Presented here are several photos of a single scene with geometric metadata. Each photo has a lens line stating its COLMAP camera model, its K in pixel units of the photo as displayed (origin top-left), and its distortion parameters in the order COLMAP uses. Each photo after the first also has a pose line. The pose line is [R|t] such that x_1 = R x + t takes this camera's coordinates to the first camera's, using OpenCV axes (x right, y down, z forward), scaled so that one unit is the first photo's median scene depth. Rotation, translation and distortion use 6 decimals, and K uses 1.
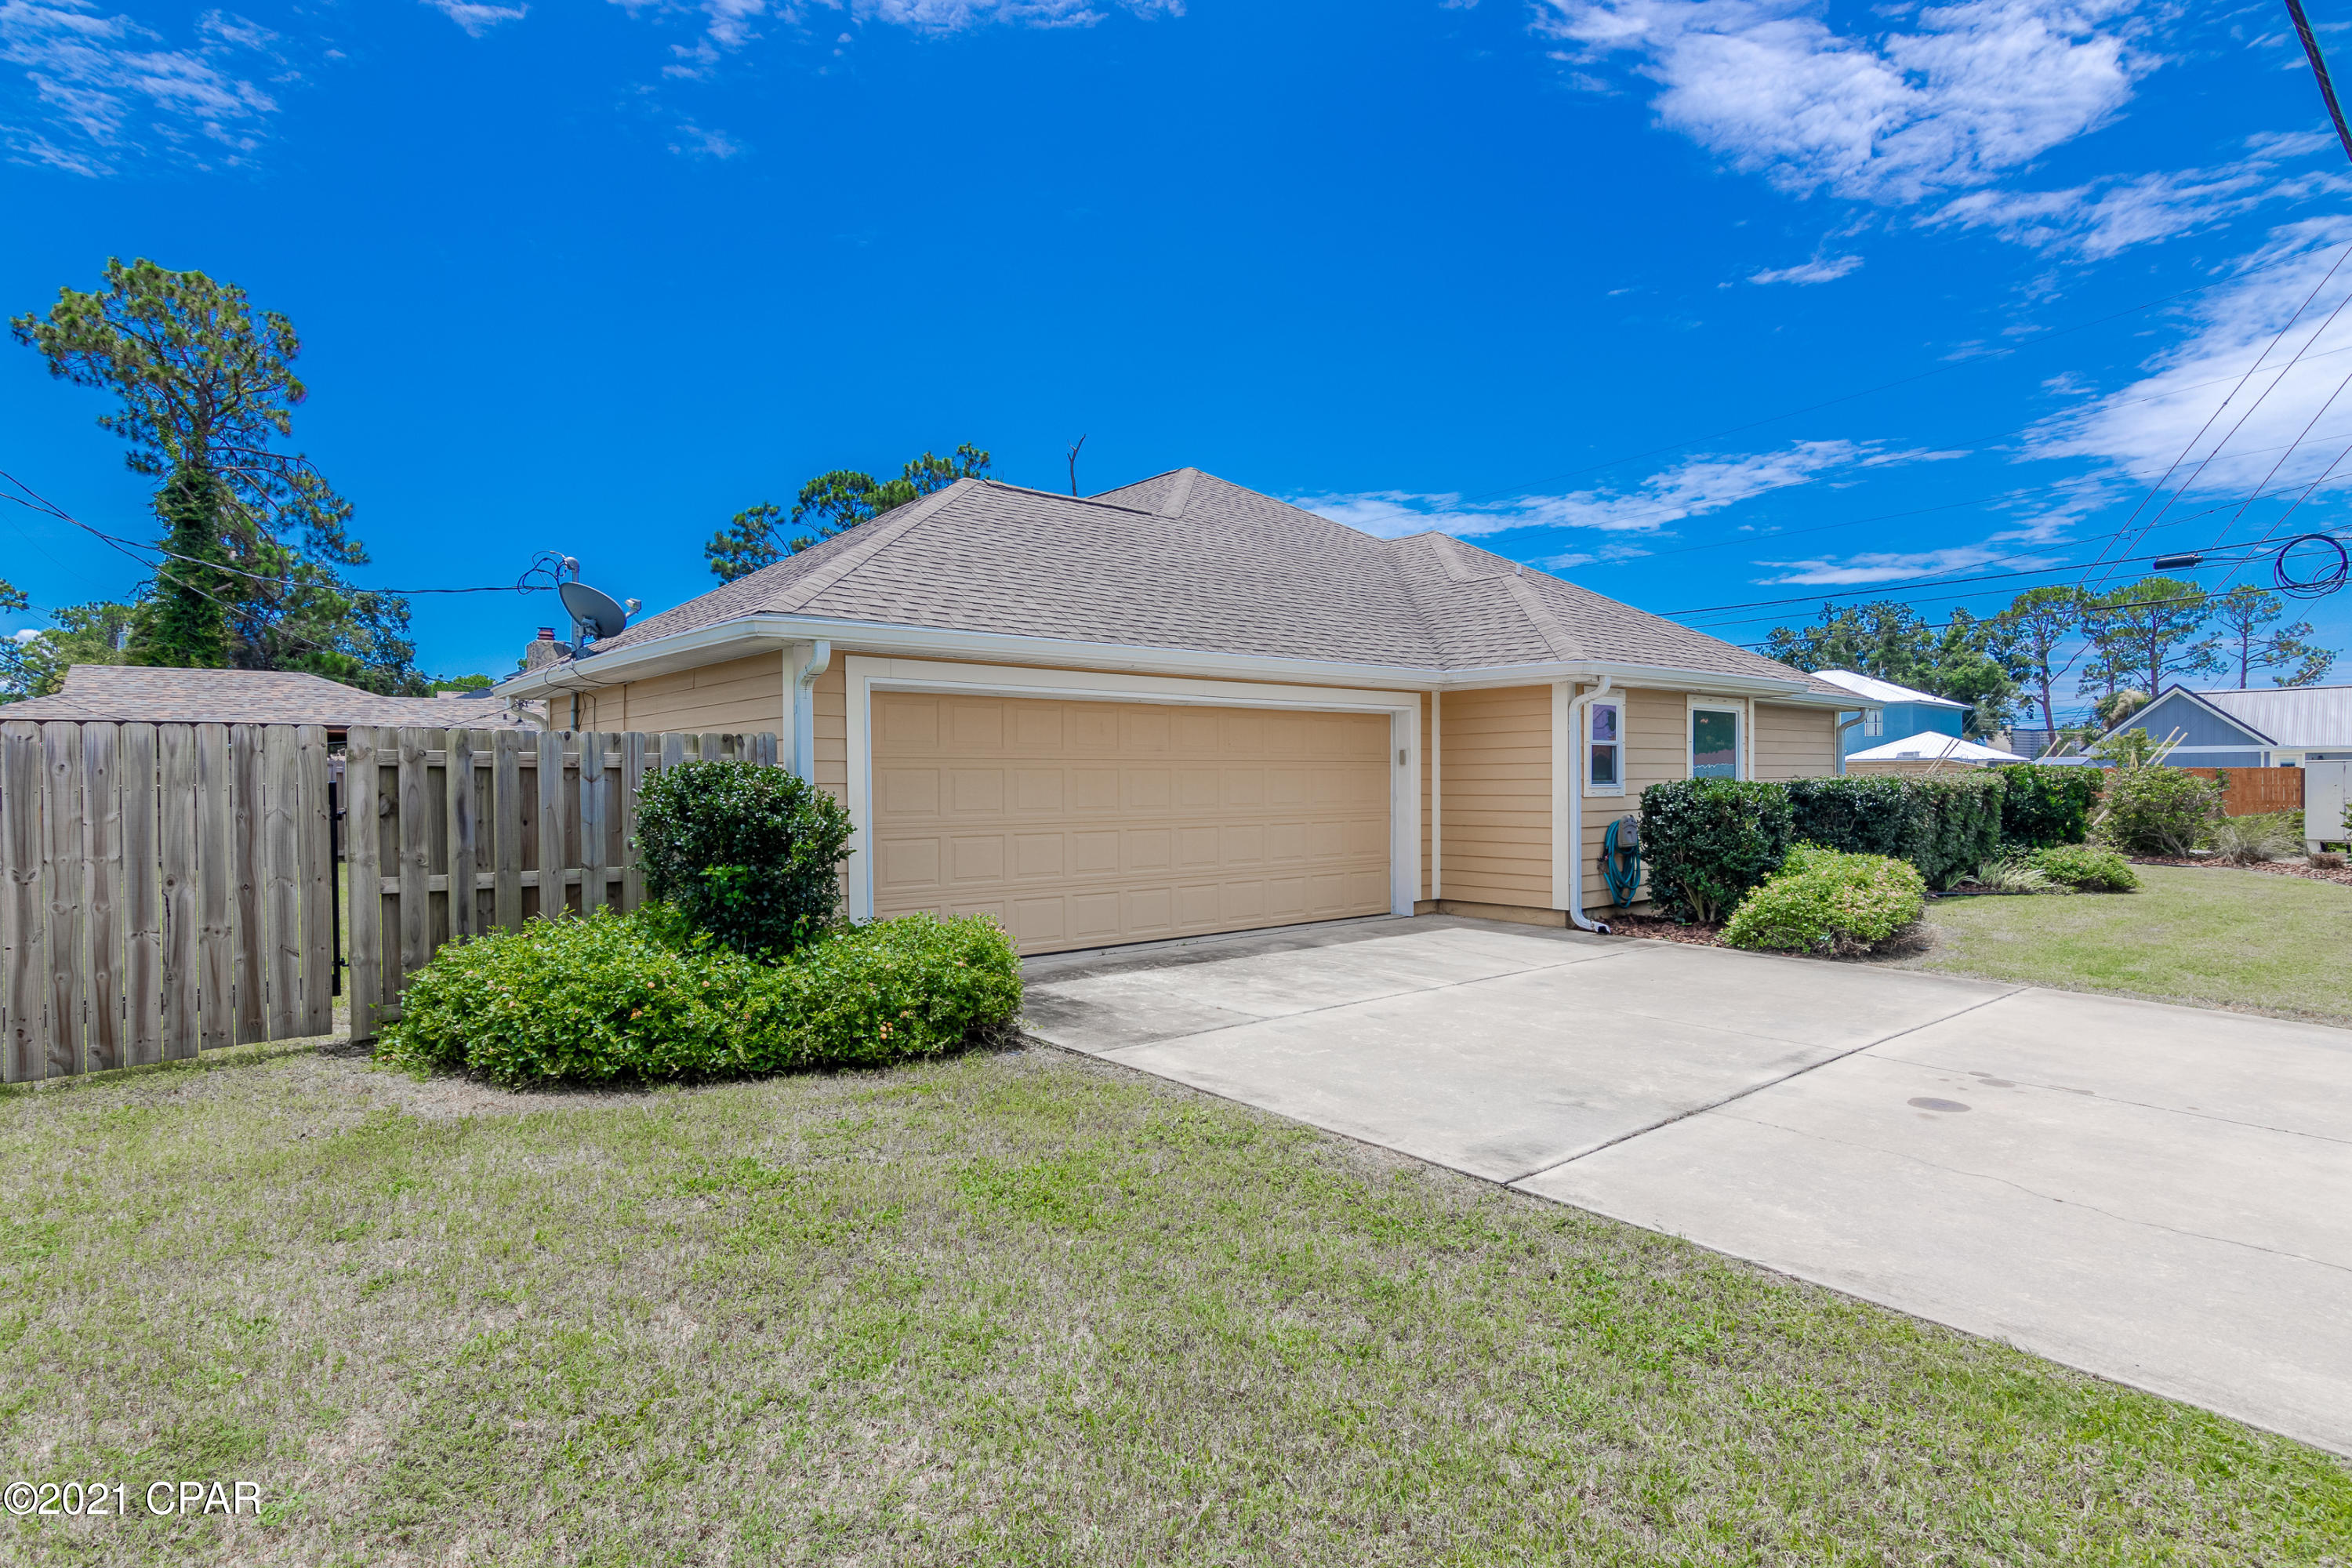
lens RADIAL K [[1192.7, 0, 1155.4], [0, 1192.7, 785.5], [0, 0, 1]] dist [-0.000458, 0.000042]
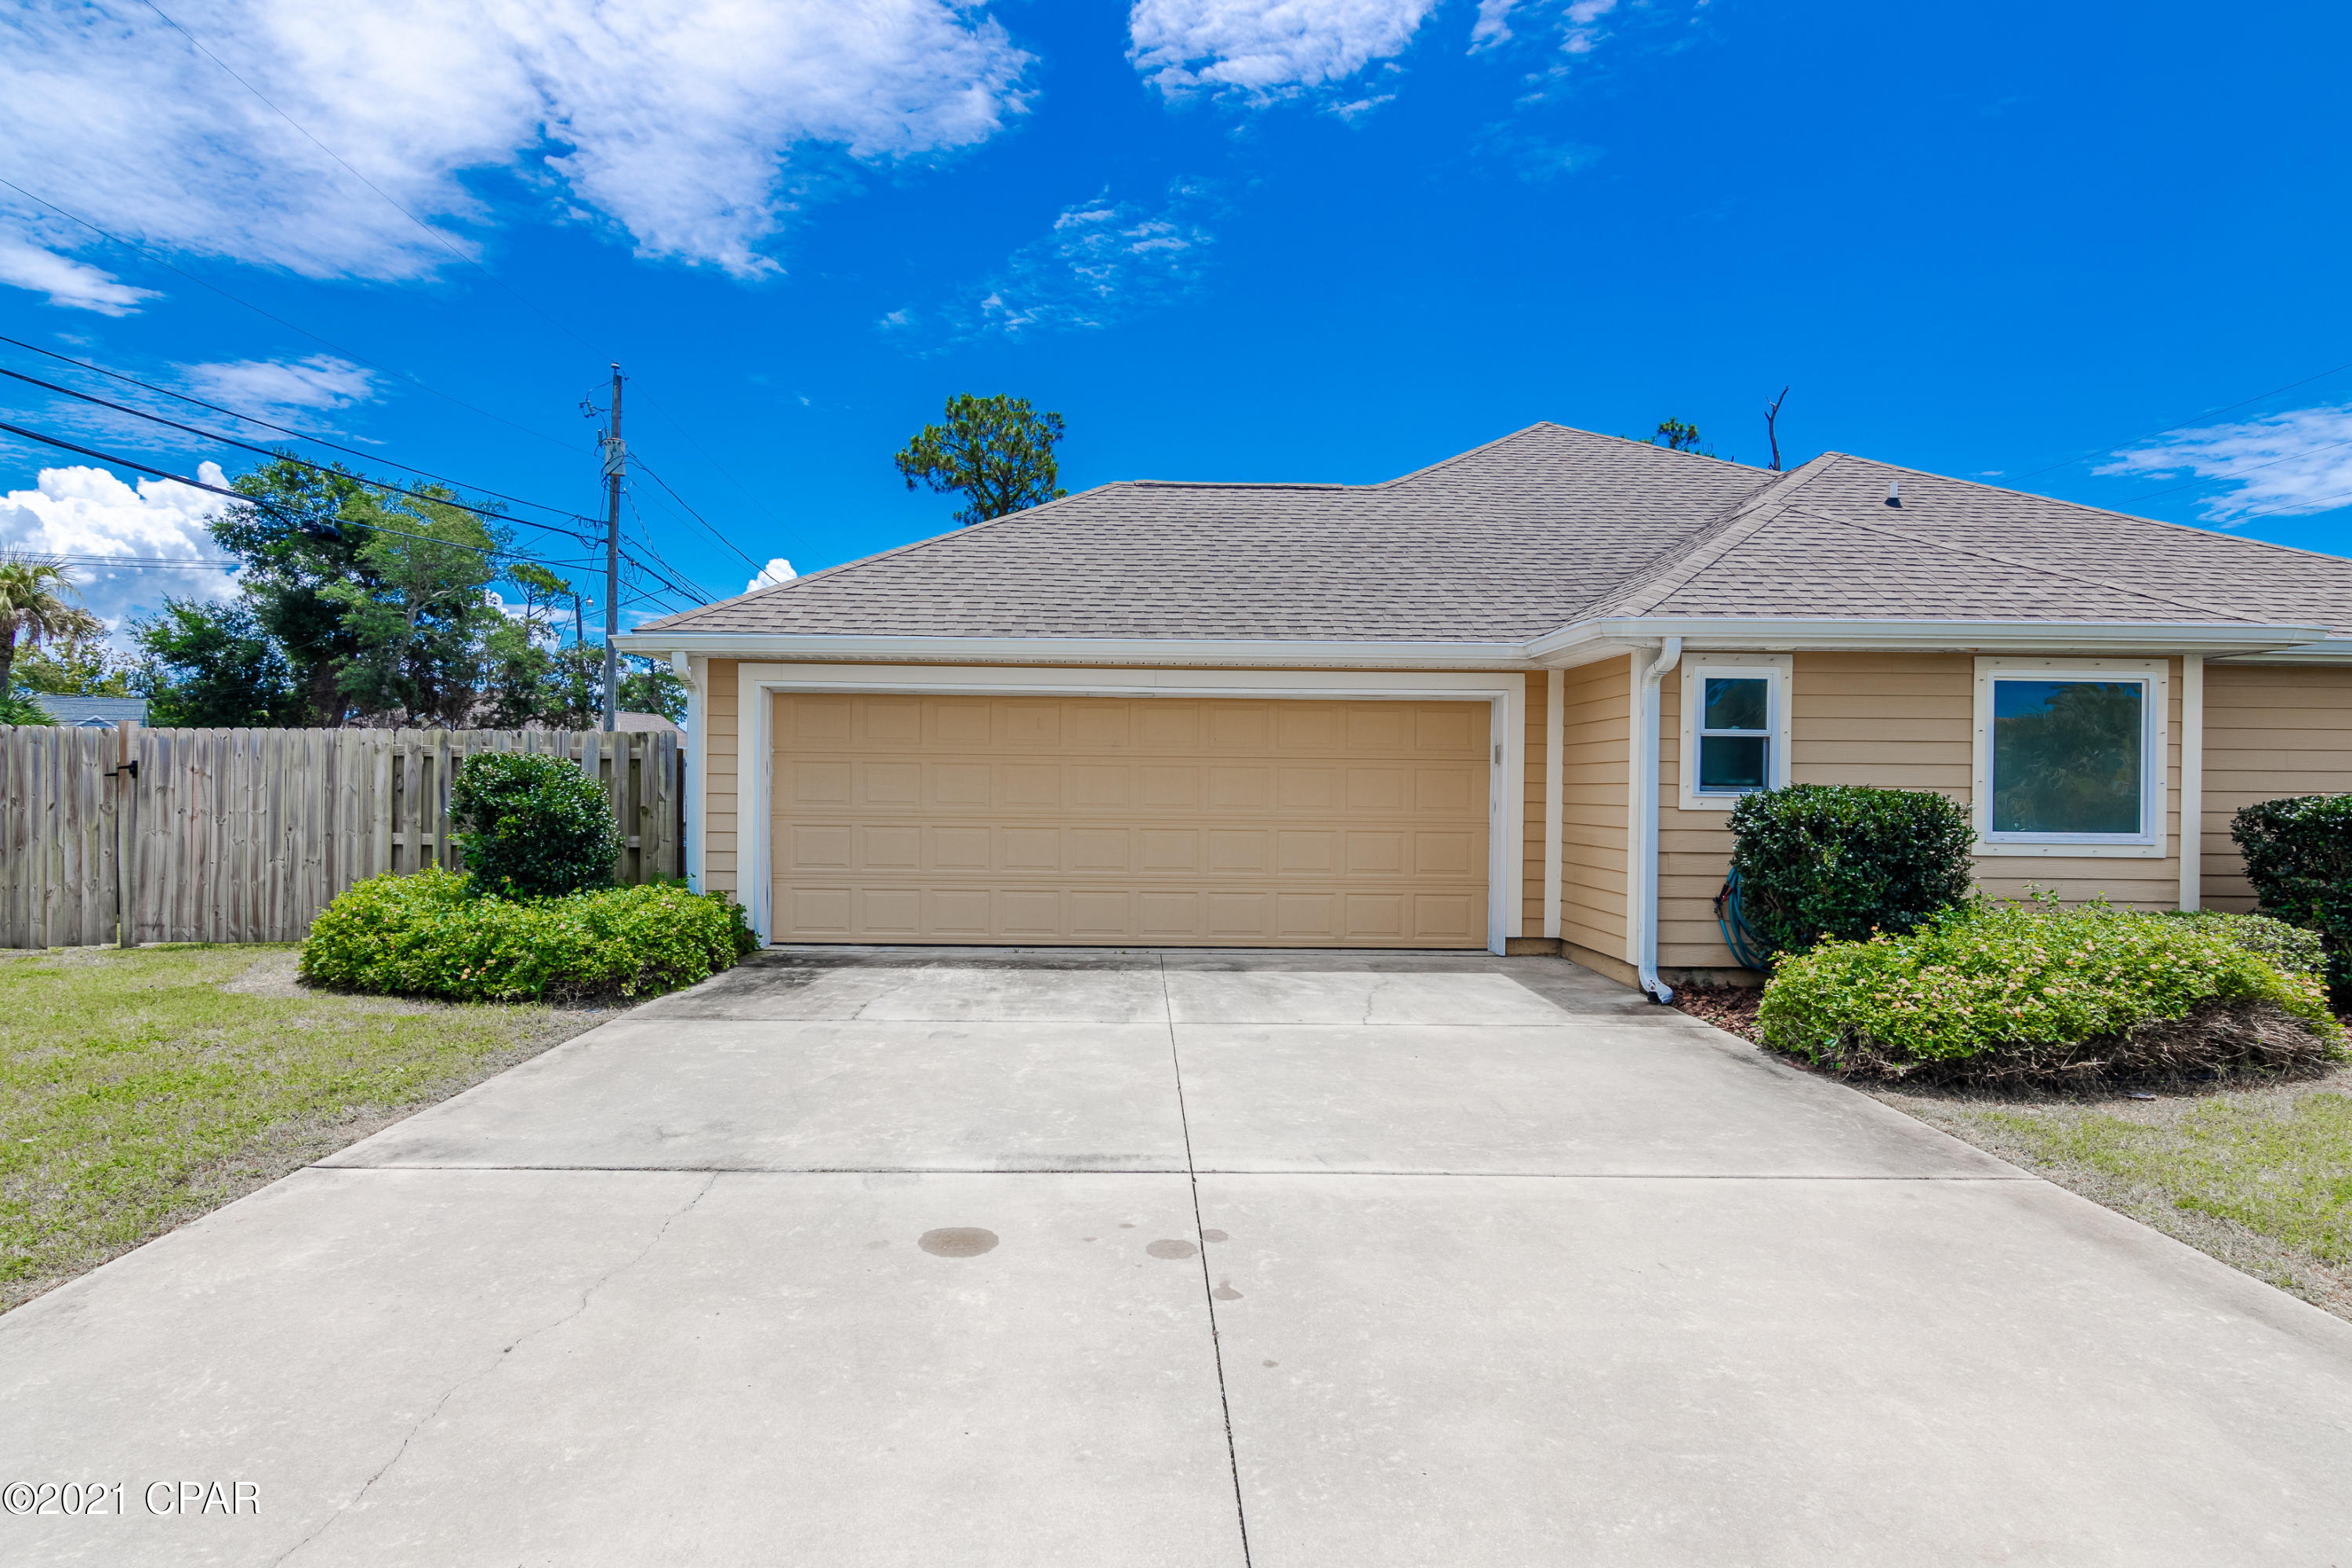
lens RADIAL K [[1190.3, 0, 1162.9], [0, 1190.3, 792.8], [0, 0, 1]] dist [0.002483, -0.000306]
pose [[0.782923, 0.018620, -0.621840, 1.024153], [-0.018928, 0.999802, 0.006107, 0.002276], [0.621830, 0.006989, 0.783121, 0.465809]]
